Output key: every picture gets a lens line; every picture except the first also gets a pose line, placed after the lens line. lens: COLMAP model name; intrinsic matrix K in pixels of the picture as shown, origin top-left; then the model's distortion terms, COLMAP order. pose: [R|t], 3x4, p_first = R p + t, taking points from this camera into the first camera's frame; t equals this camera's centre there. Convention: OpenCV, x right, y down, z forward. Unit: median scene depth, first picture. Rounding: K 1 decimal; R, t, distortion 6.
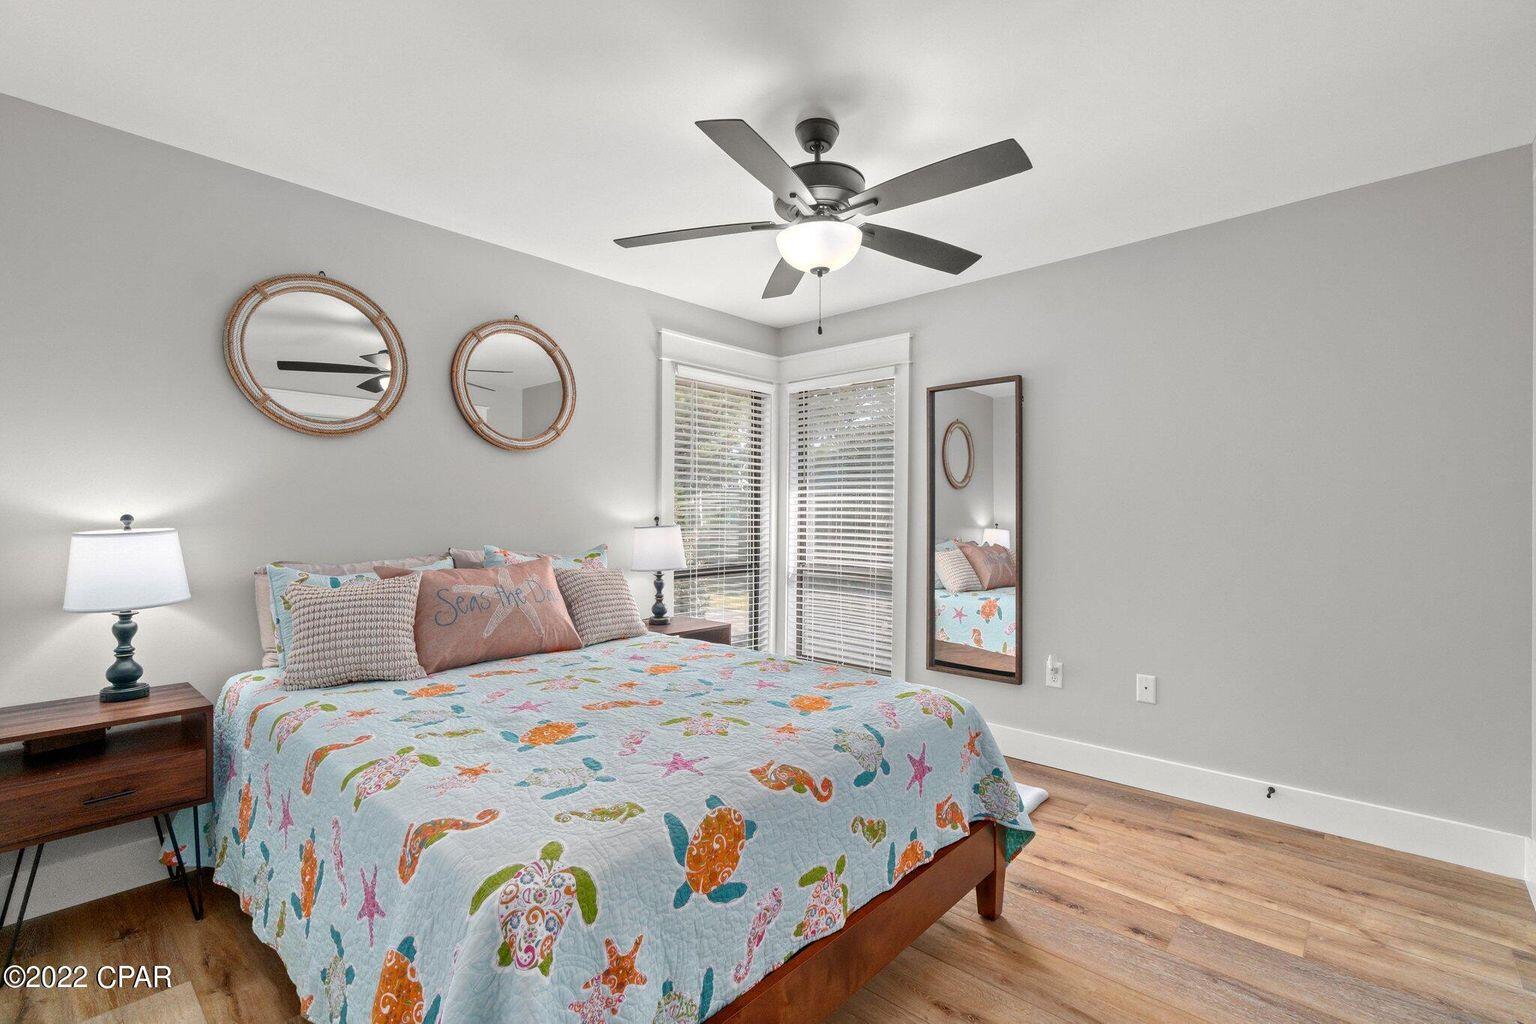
lens RADIAL K [[666.2, 0, 768.4], [0, 666.2, 513.6], [0, 0, 1]] dist [-0.002055, 0.001198]
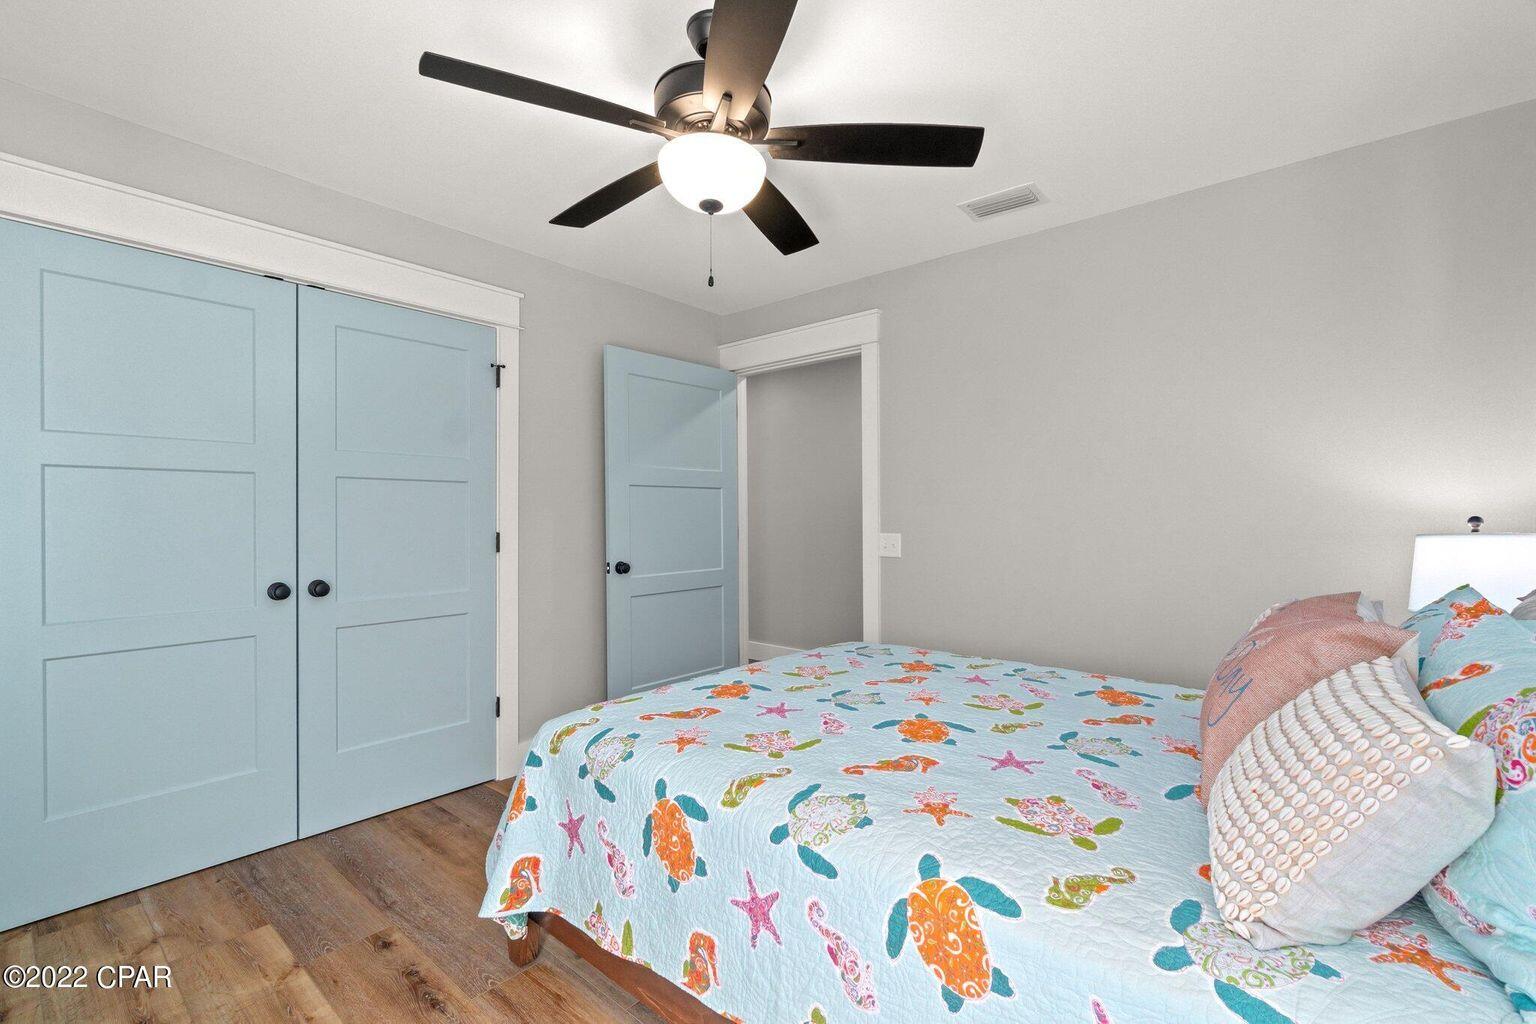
lens RADIAL K [[666.2, 0, 767.9], [0, 666.2, 517.9], [0, 0, 1]] dist [-0.002055, 0.001198]
pose [[-0.999240, -0.003512, -0.038814, 0.040012], [-0.003272, 0.999975, -0.006262, 0.012653], [0.038835, -0.006131, -0.999227, 1.892926]]
